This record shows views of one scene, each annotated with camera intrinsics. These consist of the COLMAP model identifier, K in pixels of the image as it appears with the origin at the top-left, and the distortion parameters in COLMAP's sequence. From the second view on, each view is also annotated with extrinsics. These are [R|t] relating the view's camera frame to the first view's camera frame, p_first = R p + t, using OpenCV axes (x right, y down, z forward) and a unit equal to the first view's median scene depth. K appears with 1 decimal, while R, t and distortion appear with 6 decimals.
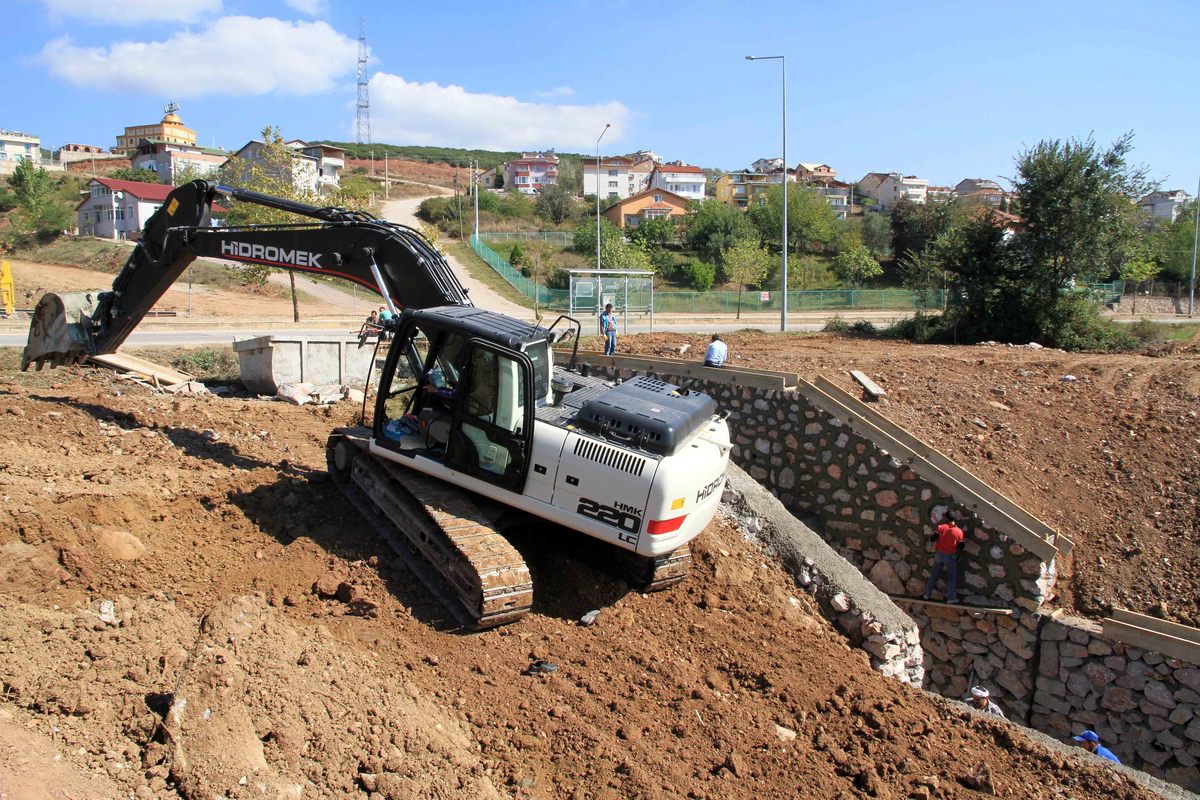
lens RADIAL K [[830.0, 0, 602.6], [0, 830.0, 378.9], [0, 0, 1]] dist [-0.115563, 0.087383]
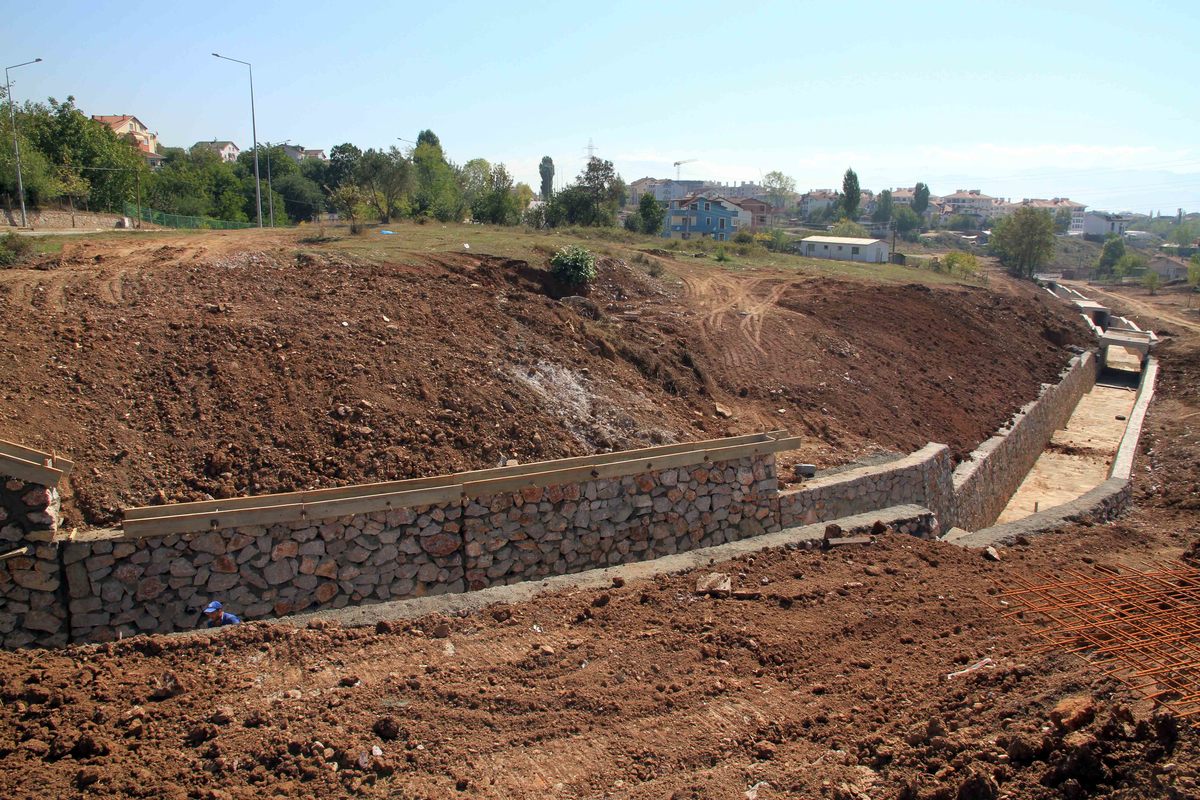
lens RADIAL K [[830.0, 0, 602.6], [0, 830.0, 378.9], [0, 0, 1]] dist [-0.115563, 0.087383]
pose [[0.285239, -0.179568, 0.941485, -0.141854], [0.077093, 0.983409, 0.164208, -0.007859], [-0.955351, 0.025743, 0.294350, 0.081591]]
